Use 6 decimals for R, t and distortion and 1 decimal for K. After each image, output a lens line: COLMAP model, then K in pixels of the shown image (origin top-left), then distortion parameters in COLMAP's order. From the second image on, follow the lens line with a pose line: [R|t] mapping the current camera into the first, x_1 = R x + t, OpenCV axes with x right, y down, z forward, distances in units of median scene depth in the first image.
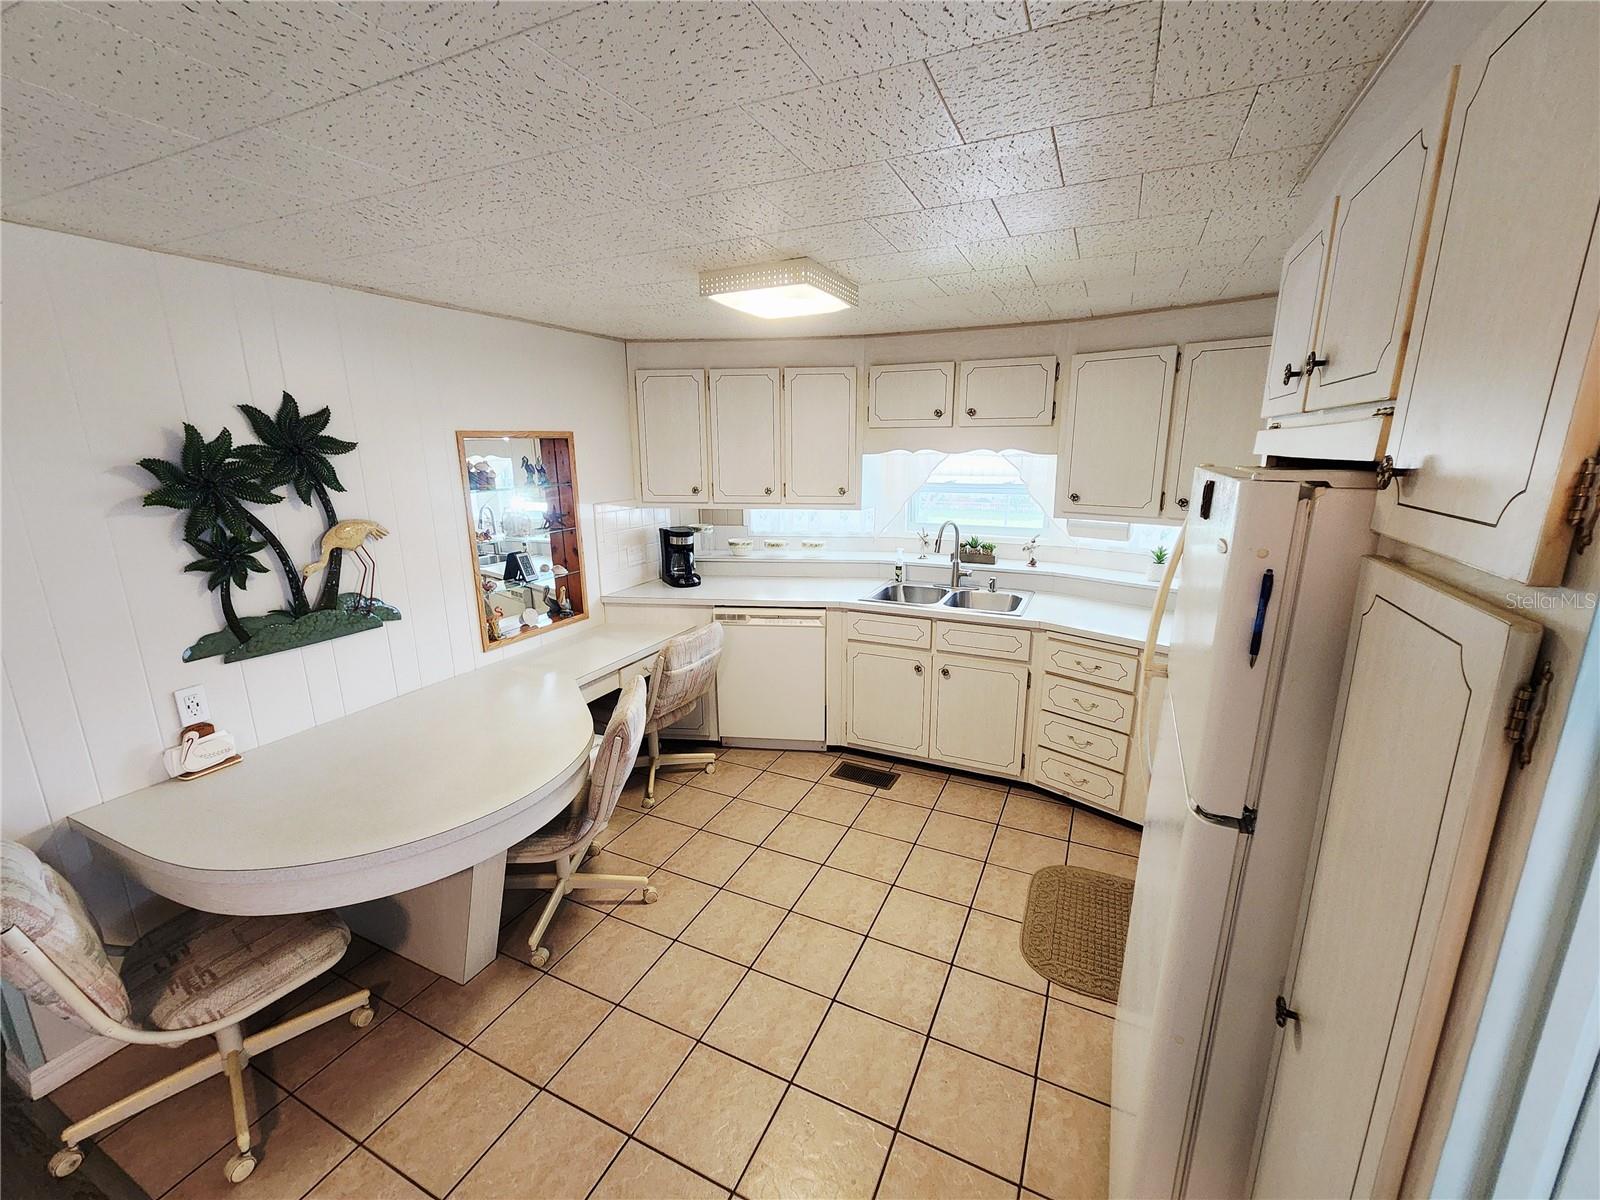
lens RADIAL K [[659.6, 0, 799.4], [0, 659.6, 602.0], [0, 0, 1]] dist [-0.000290, 0.001069]
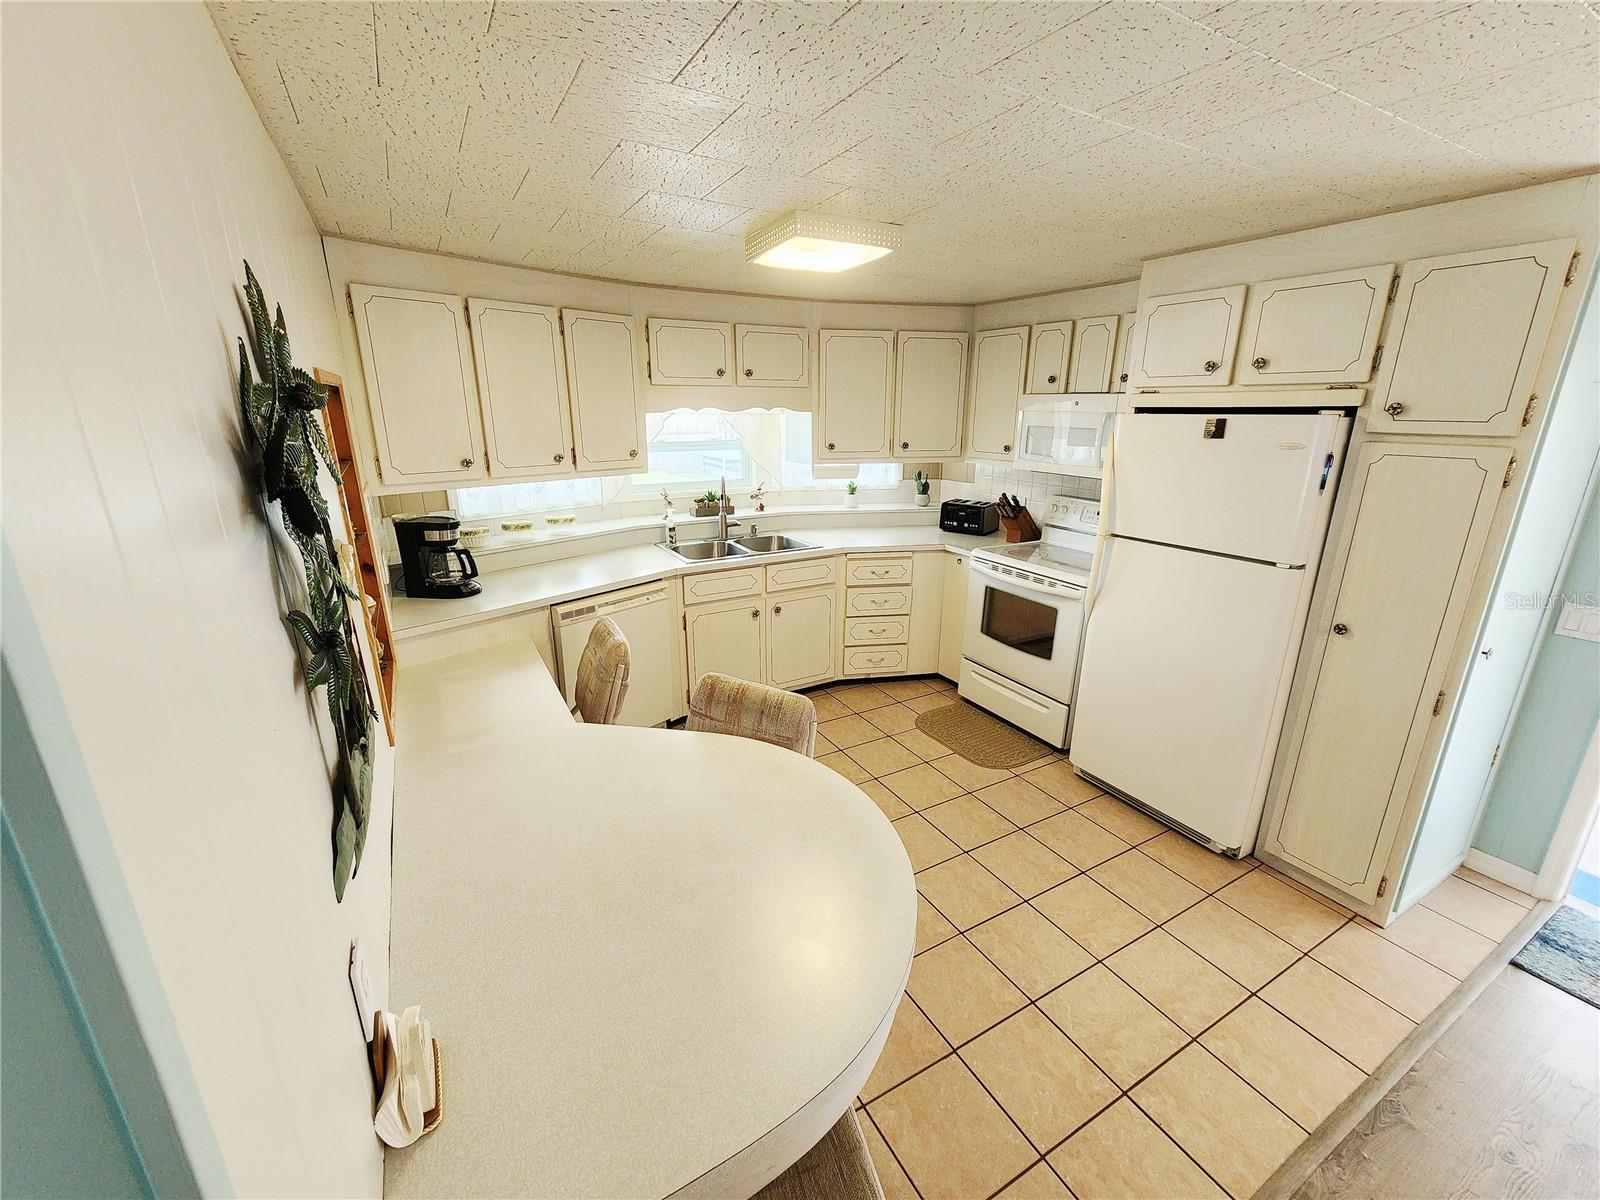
lens RADIAL K [[659.6, 0, 799.4], [0, 659.6, 605.4], [0, 0, 1]] dist [-0.000290, 0.001069]
pose [[0.571675, -0.232405, 0.786877, -0.637020], [0.188895, 0.970563, 0.149422, -0.061192], [-0.798440, 0.063216, 0.598746, 0.301518]]
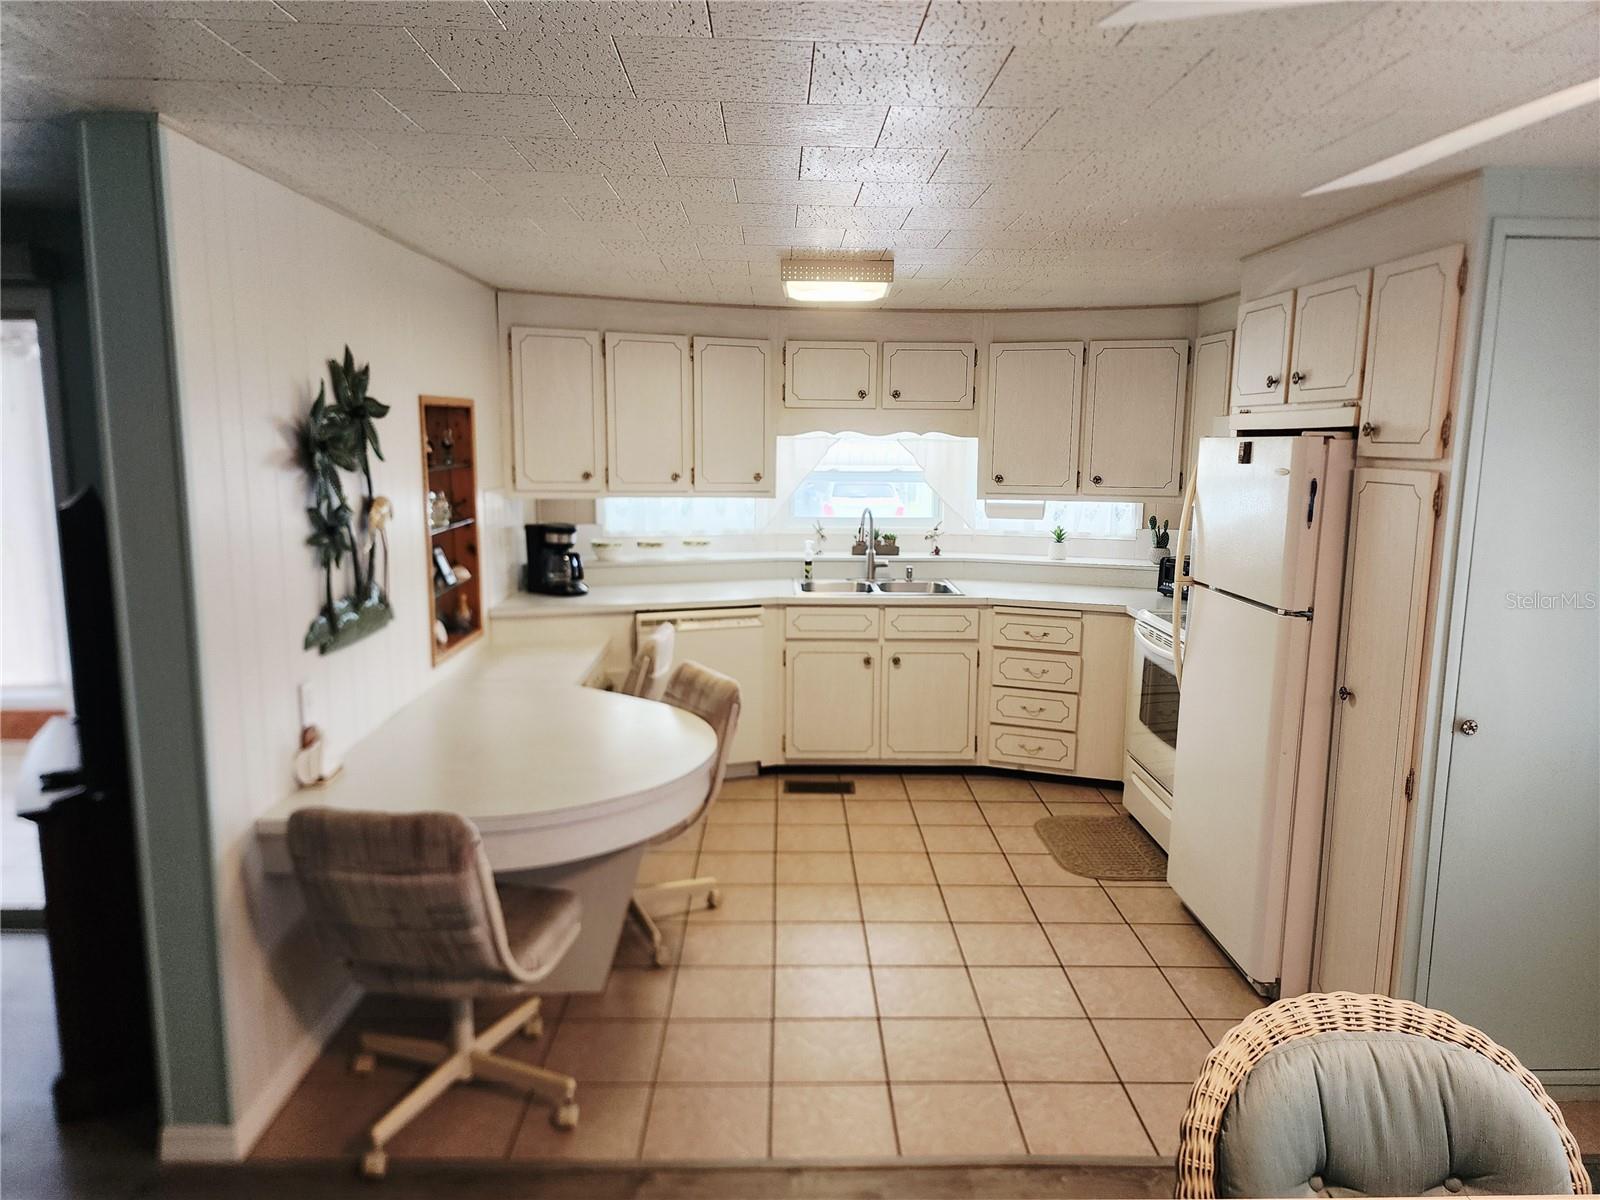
lens RADIAL K [[1089.4, 0, 802.6], [0, 1089.4, 606.2], [0, 0, 1]] dist [0.089765, -0.004734]
pose [[0.891787, -0.053710, 0.449255, -0.607574], [0.089402, 0.994270, -0.058598, 0.107995], [-0.443534, 0.092421, 0.891480, -0.357548]]
